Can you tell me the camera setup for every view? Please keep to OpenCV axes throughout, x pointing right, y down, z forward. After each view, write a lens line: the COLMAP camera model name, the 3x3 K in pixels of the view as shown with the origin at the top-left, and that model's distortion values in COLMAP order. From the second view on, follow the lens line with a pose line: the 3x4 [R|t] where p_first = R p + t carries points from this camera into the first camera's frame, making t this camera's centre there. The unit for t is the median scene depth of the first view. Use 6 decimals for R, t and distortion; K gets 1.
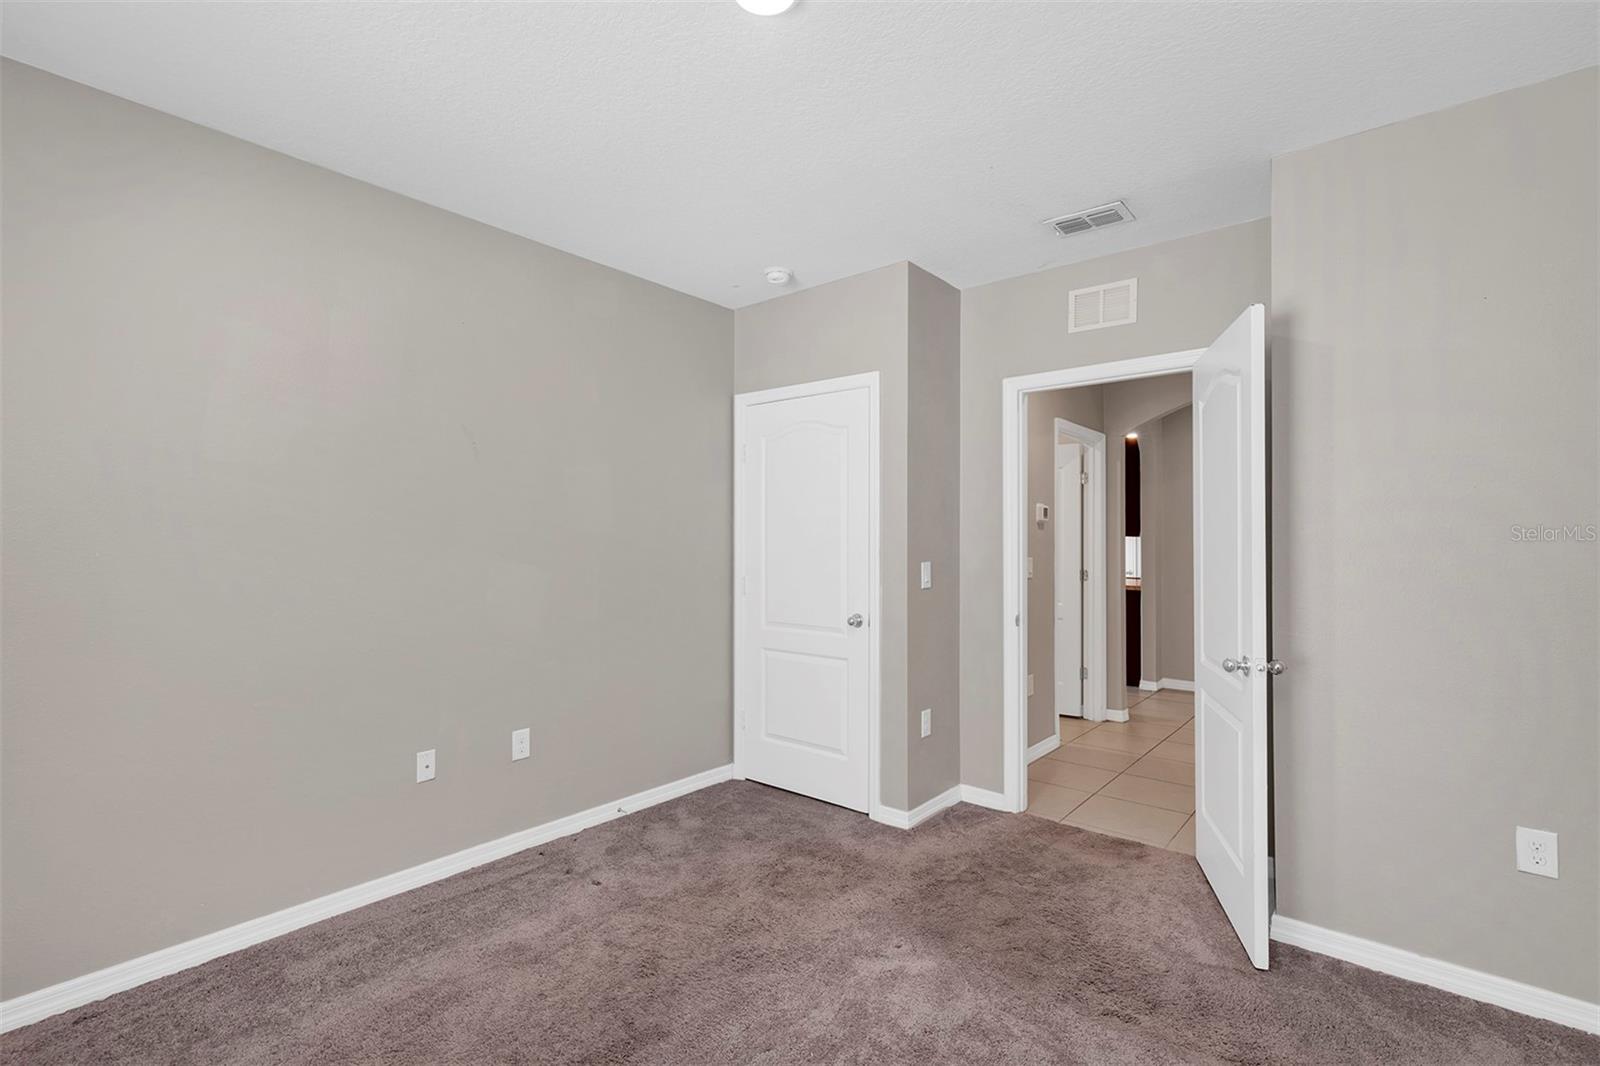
lens RADIAL K [[722.9, 0, 784.5], [0, 722.9, 535.1], [0, 0, 1]] dist [-0.000783, 0.000080]
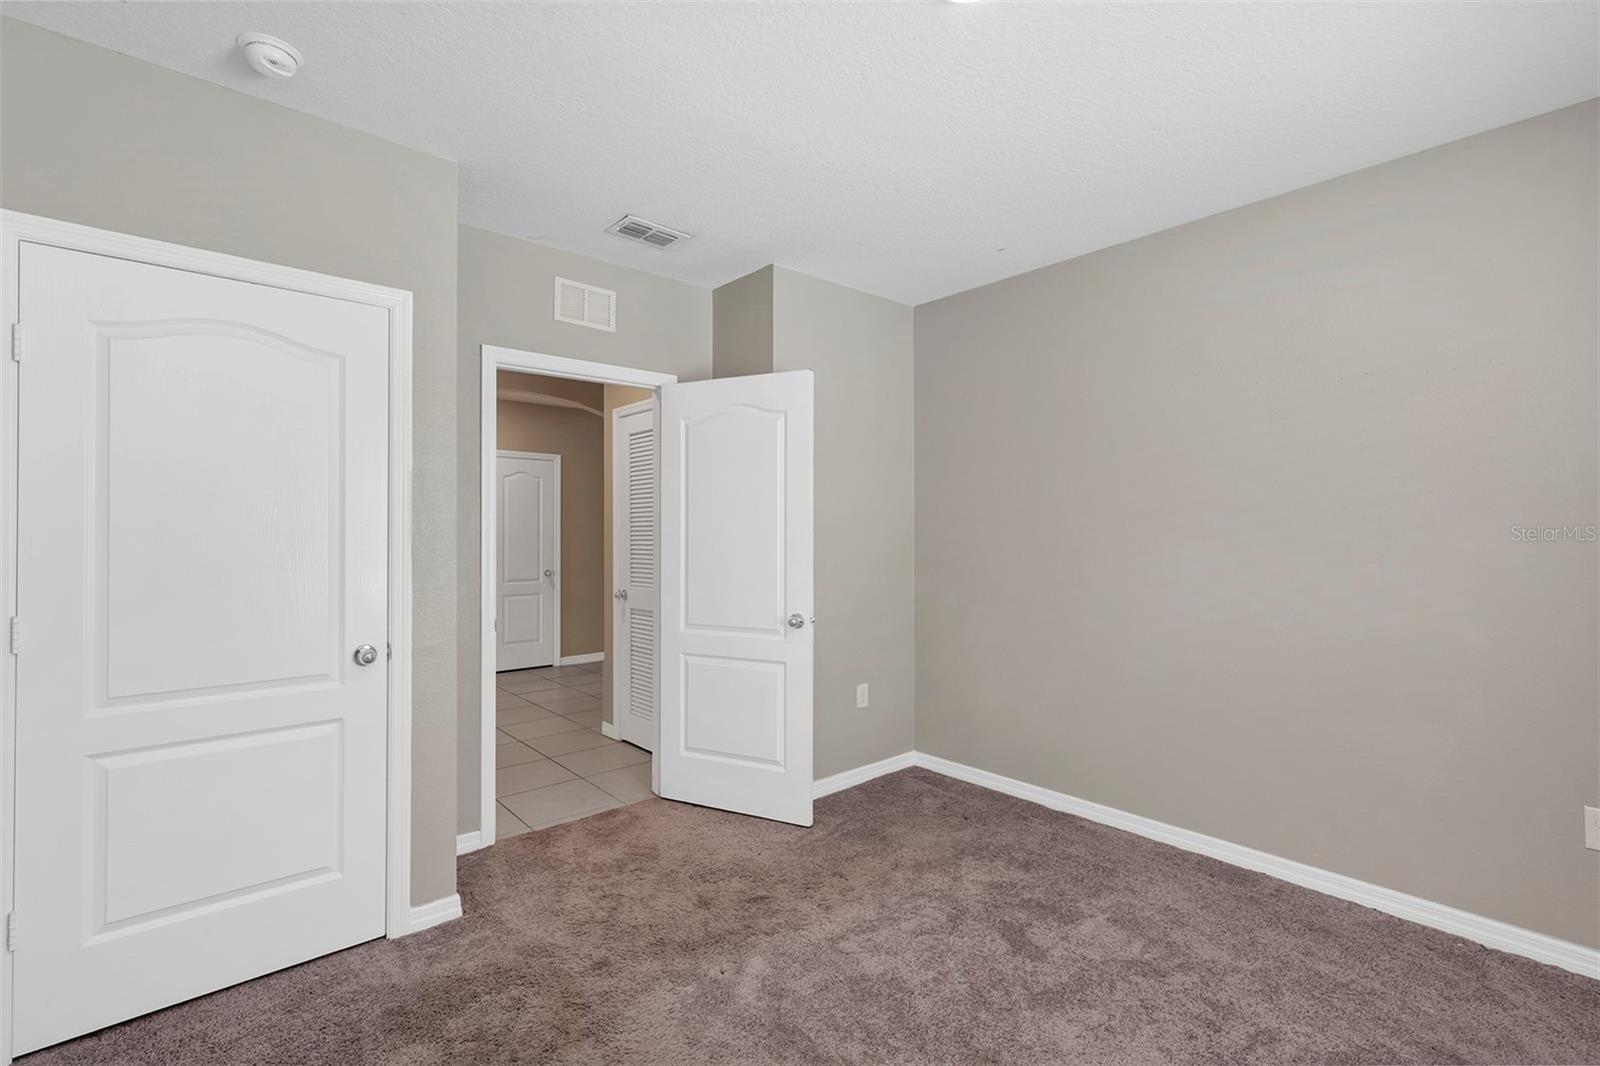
lens RADIAL K [[722.9, 0, 792.4], [0, 722.9, 534.7], [0, 0, 1]] dist [-0.000783, 0.000080]
pose [[0.143834, -0.004169, 0.989593, -0.590815], [-0.009146, 0.999943, 0.005542, 0.000339], [-0.989560, -0.009848, 0.143788, 0.618022]]
